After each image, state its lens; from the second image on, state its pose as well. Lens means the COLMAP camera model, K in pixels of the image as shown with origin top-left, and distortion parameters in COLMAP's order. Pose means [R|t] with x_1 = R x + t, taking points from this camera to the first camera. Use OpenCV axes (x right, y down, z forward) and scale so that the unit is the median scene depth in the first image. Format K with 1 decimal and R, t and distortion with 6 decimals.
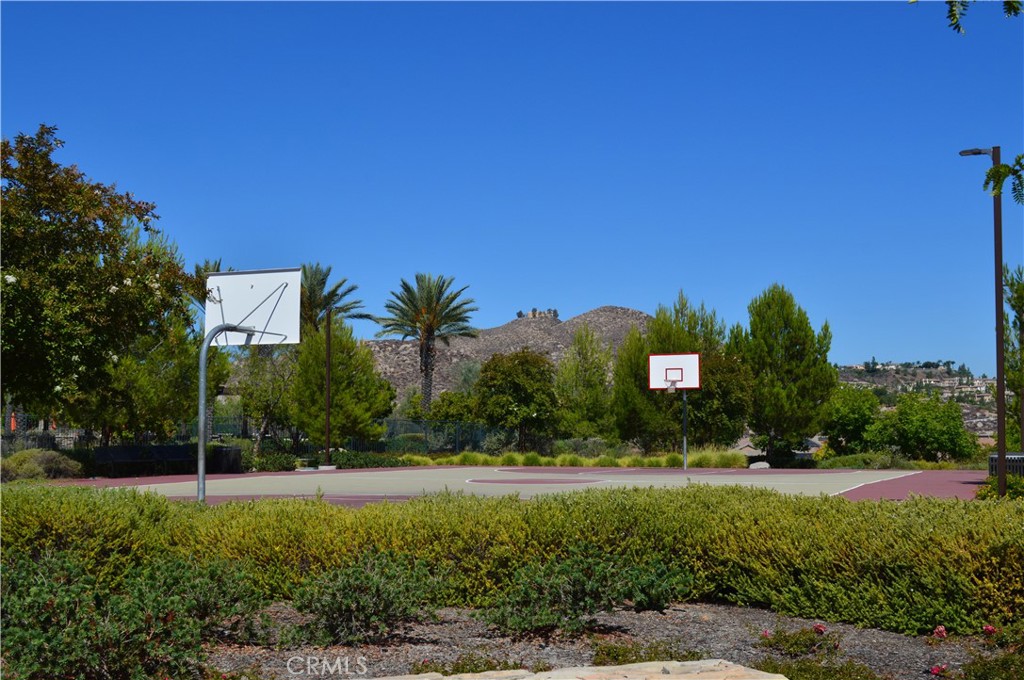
lens RADIAL K [[1386.6, 0, 510.1], [0, 1386.6, 342.5], [0, 0, 1]] dist [-0.024948, 0.000000]
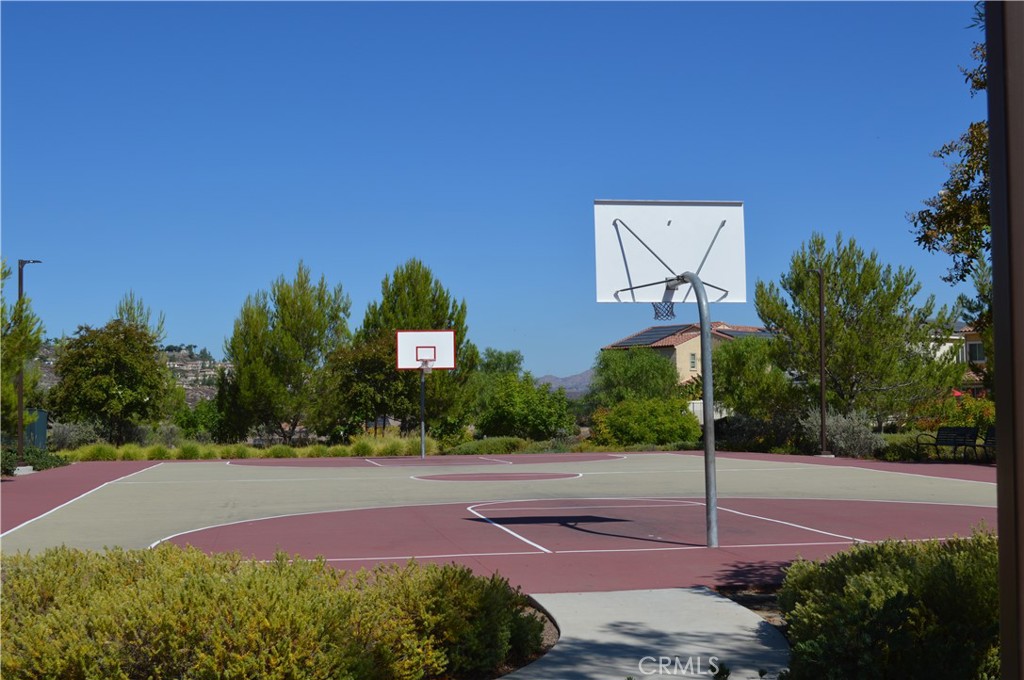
lens RADIAL K [[1386.6, 0, 511.9], [0, 1386.6, 339.3], [0, 0, 1]] dist [-0.024948, 0.000000]
pose [[0.861584, 0.015754, 0.507370, -0.289915], [-0.020752, 0.999776, 0.004198, 0.009069], [-0.507191, -0.014146, 0.861718, 0.192513]]
